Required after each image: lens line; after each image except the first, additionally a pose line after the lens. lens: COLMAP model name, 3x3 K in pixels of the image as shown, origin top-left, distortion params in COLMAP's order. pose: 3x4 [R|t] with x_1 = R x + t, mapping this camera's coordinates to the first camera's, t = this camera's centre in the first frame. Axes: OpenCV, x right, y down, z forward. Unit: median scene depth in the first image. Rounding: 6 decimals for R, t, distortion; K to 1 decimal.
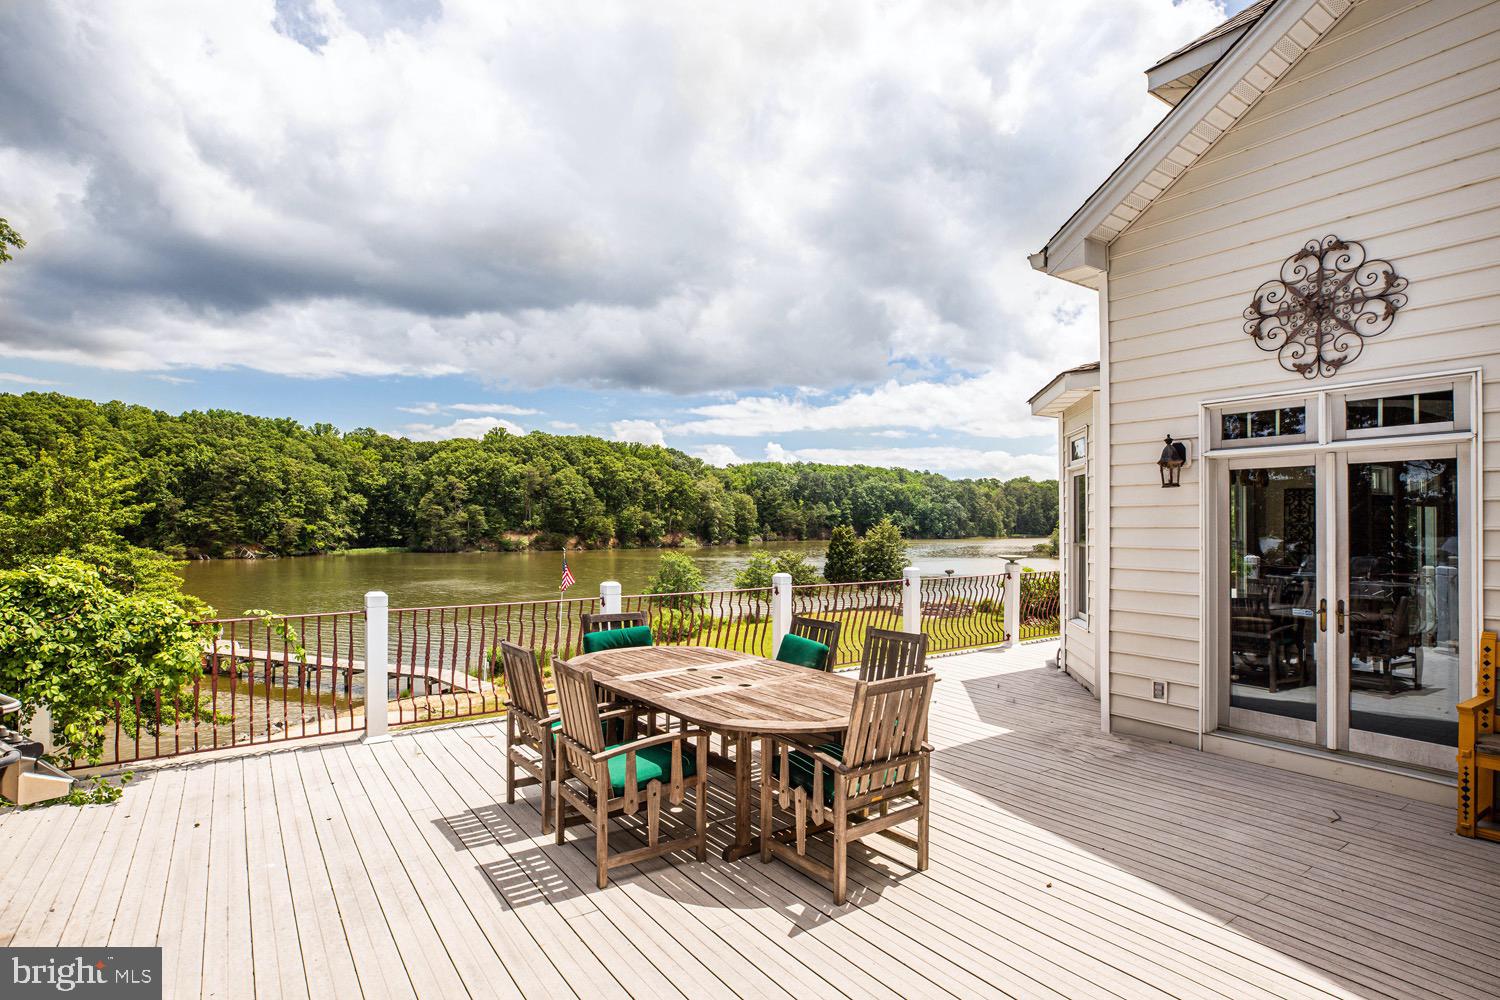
lens RADIAL K [[766.5, 0, 747.0], [0, 766.5, 512.6], [0, 0, 1]] dist [-0.035851, 0.014162]
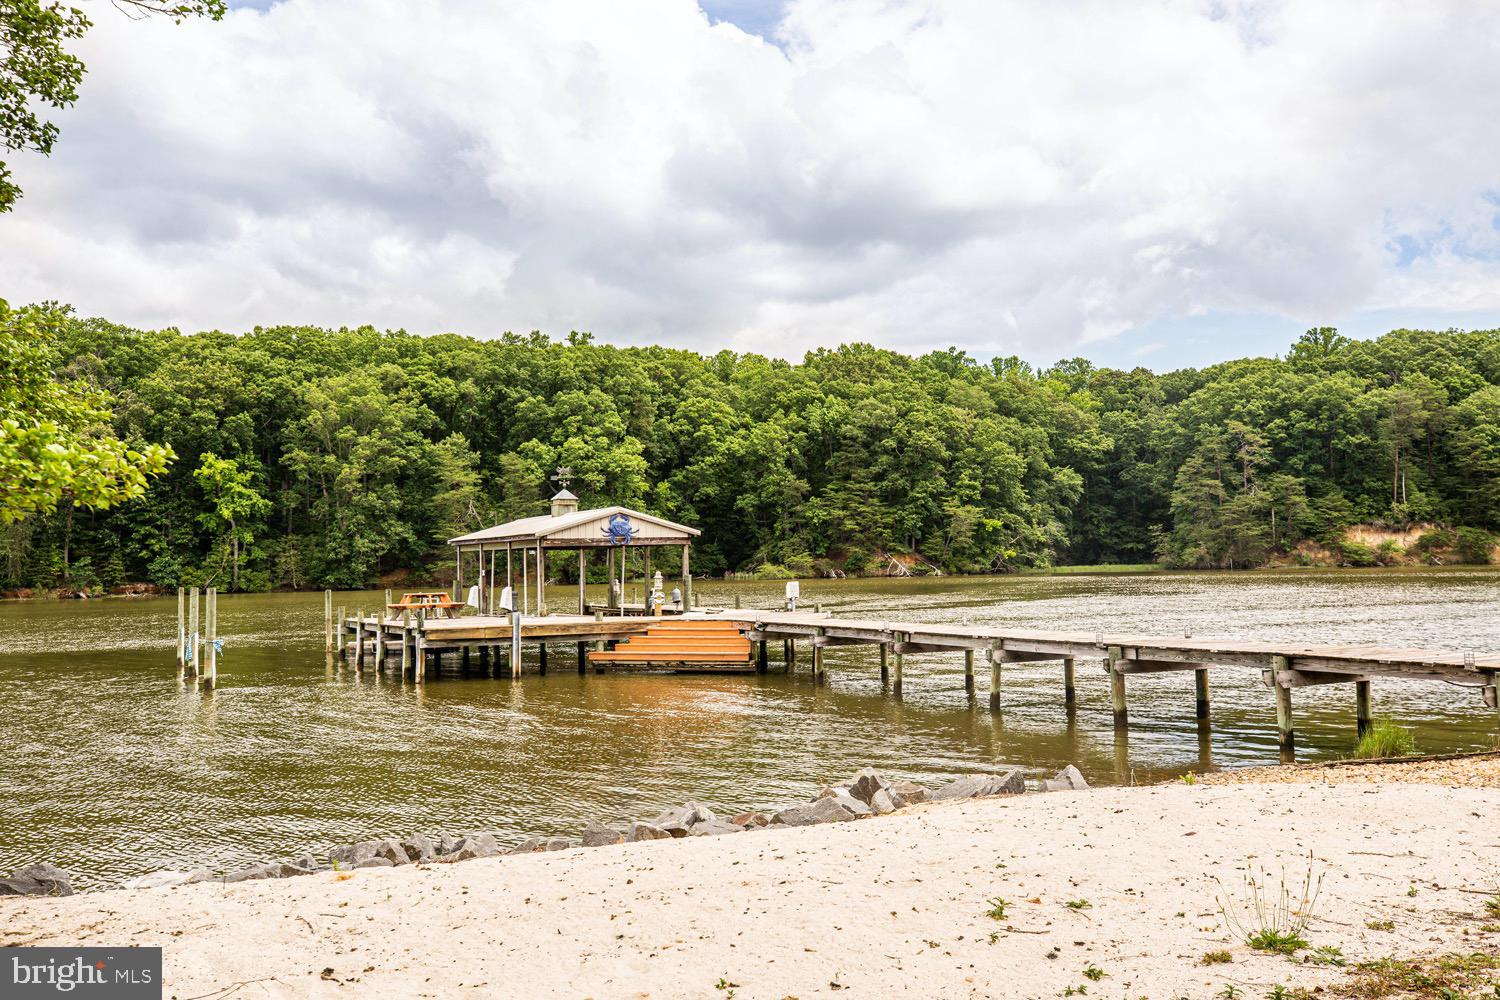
lens RADIAL K [[1336.2, 0, 750.0], [0, 1336.2, 500.0], [0, 0, 1]] dist [0.042889, 0.001116]
pose [[0.762786, -0.049196, -0.644777, -0.065721], [0.031830, 0.998750, -0.038549, 0.035372], [0.645868, 0.008881, 0.763398, 0.115760]]
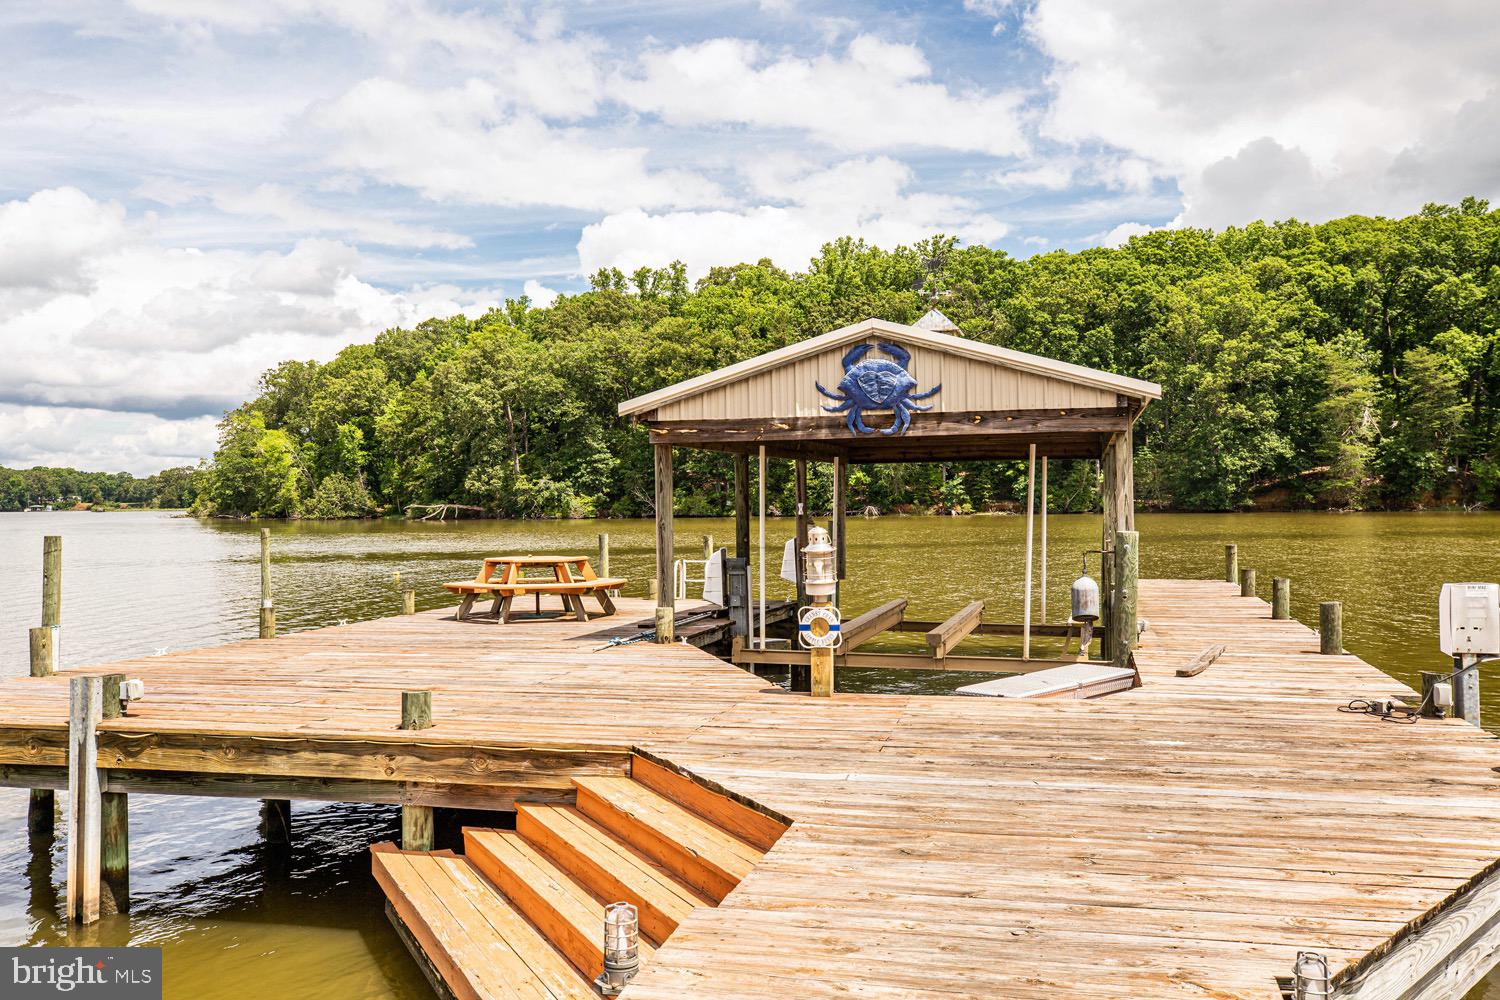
lens RADIAL K [[1245.6, 0, 744.5], [0, 1245.6, 498.8], [0, 0, 1]] dist [0.017852, 0.017612]
pose [[0.148366, -0.004499, -0.988922, -0.146030], [0.028059, 0.999606, -0.000338, 0.036520], [0.988534, -0.027698, 0.148434, 0.233101]]
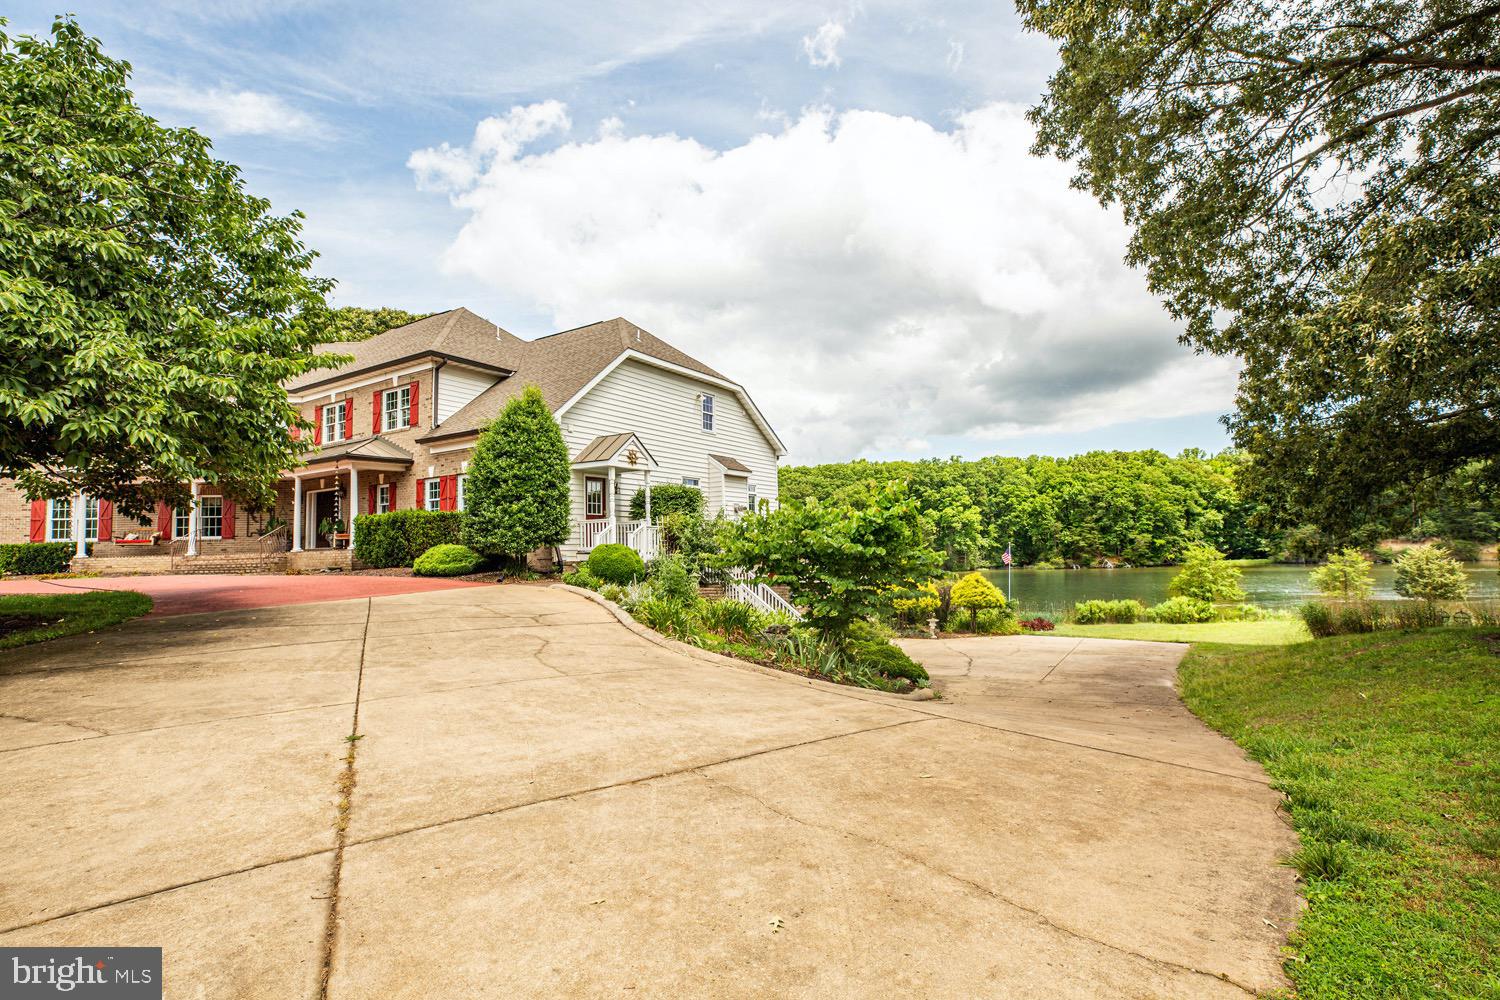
lens RADIAL K [[754.3, 0, 750.0], [0, 754.3, 500.0], [0, 0, 1]] dist [-0.011259, 0.000188]
pose [[0.406516, -0.081330, -0.910017, 0.223879], [0.040023, 0.996659, -0.071195, 0.012870], [0.912767, -0.007480, 0.408413, -0.041777]]
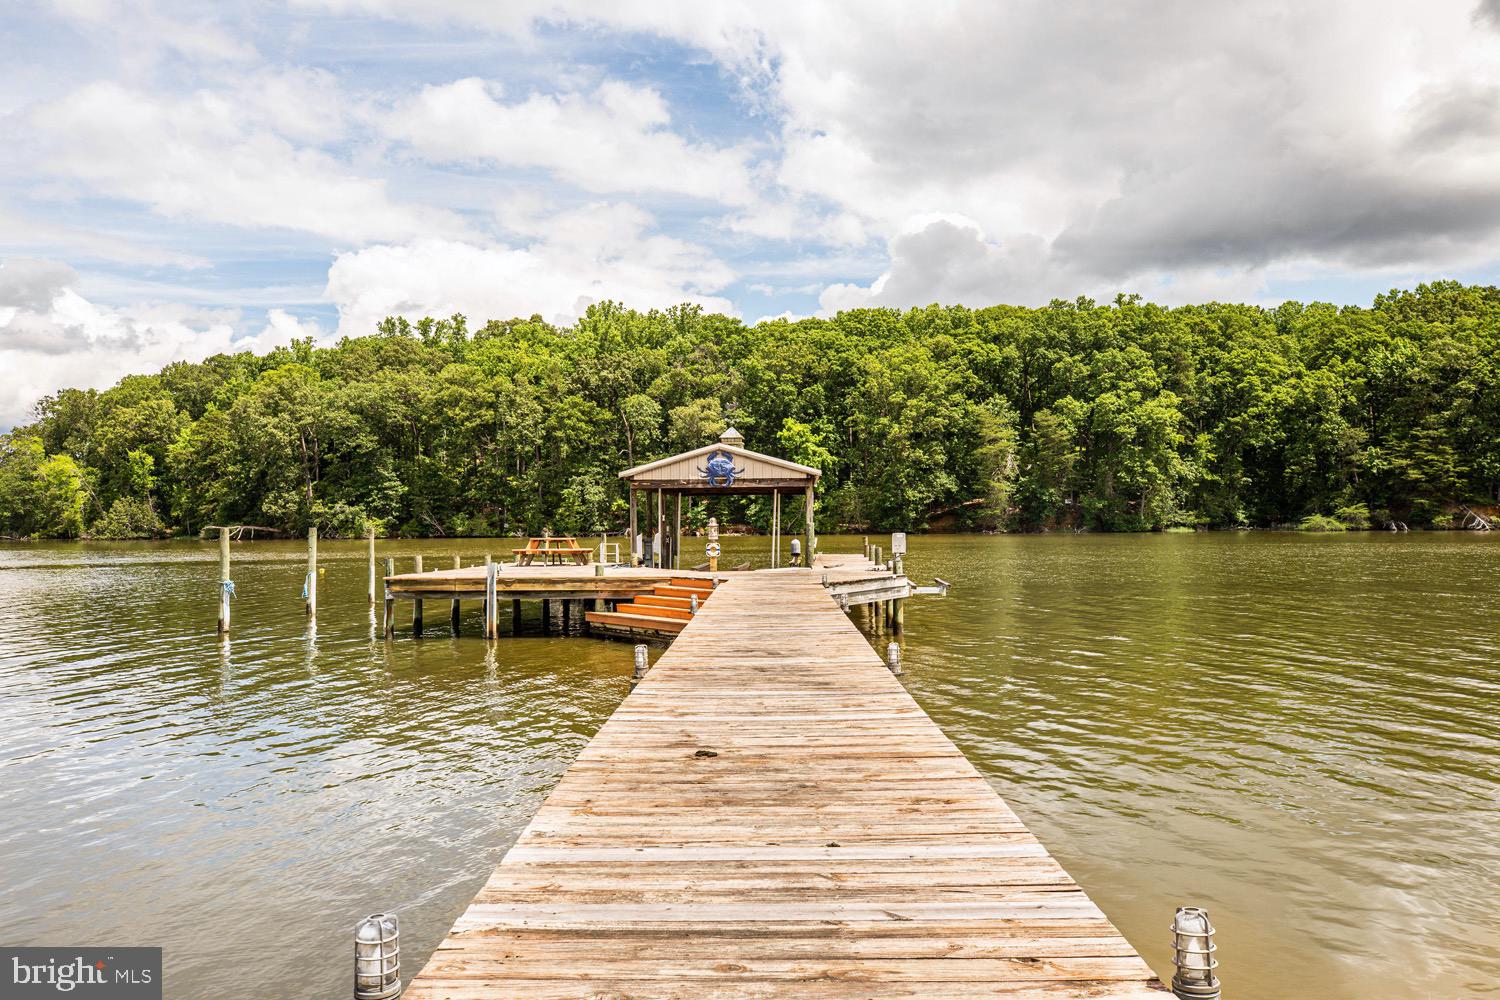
lens RADIAL K [[1146.7, 0, 750.0], [0, 1146.7, 500.0], [0, 0, 1]] dist [-0.003204, 0.035498]
pose [[0.360327, -0.023438, -0.932531, -0.069783], [0.023493, 0.999595, -0.016046, 0.037722], [0.932530, -0.016126, 0.360732, 0.200540]]
